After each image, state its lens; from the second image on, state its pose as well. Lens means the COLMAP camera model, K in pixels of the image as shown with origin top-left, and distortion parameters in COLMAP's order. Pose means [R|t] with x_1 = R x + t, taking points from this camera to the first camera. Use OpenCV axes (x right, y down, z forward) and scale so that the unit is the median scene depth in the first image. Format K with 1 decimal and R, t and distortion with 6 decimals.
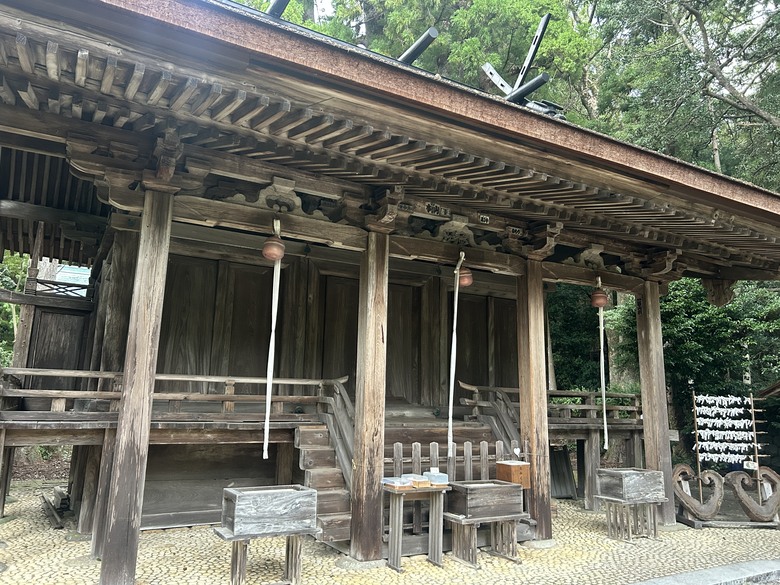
lens RADIAL K [[587.3, 0, 389.1], [0, 587.3, 290.7], [0, 0, 1]] dist [0.028039, -0.010795]
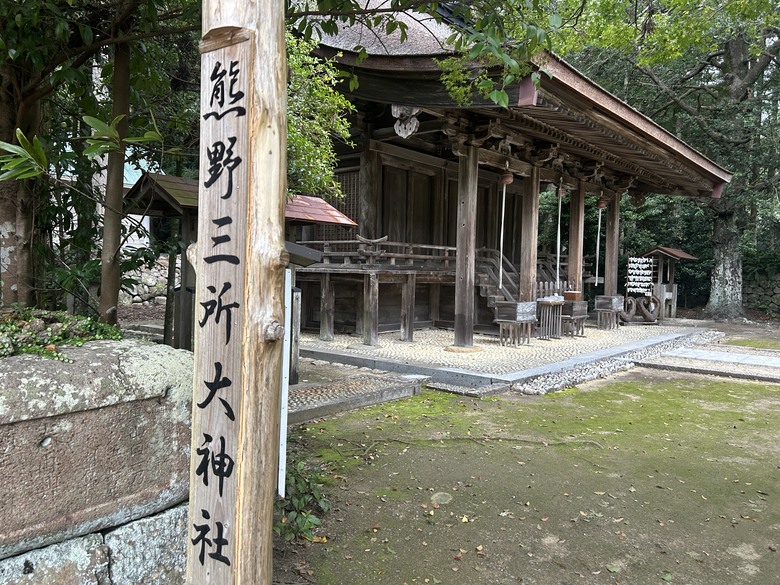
lens RADIAL K [[587.3, 0, 390.1], [0, 587.3, 293.2], [0, 0, 1]] dist [0.028039, -0.010795]
pose [[0.937174, -0.016233, 0.348486, -0.824332], [-0.065790, 0.972770, 0.222241, -0.073055], [-0.342604, -0.231205, 0.910586, -0.435763]]
